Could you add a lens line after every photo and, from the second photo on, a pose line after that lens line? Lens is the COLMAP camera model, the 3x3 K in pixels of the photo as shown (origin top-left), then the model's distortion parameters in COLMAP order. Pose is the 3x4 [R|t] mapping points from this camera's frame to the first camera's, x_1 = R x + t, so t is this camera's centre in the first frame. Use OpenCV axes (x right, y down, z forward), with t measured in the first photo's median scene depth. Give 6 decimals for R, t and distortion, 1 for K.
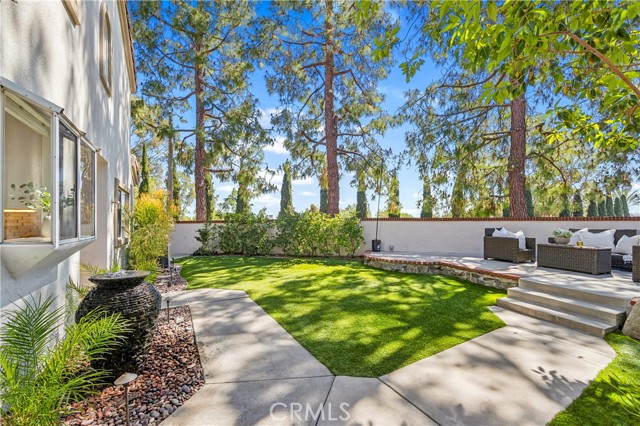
lens RADIAL K [[261.7, 0, 322.8], [0, 261.7, 216.6], [0, 0, 1]] dist [-0.000602, -0.000148]
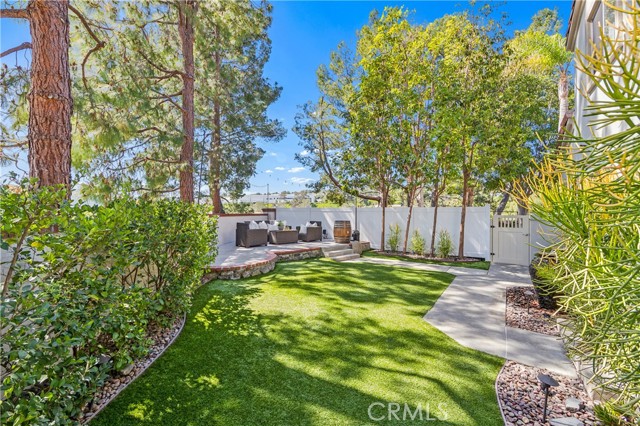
lens RADIAL K [[256.4, 0, 313.6], [0, 256.4, 216.0], [0, 0, 1]] dist [-0.000407, -0.000083]
pose [[-0.386111, -0.021513, 0.922202, -0.860286], [-0.027634, 0.999549, 0.011747, -0.015260], [-0.922038, -0.020949, -0.386531, 1.565198]]
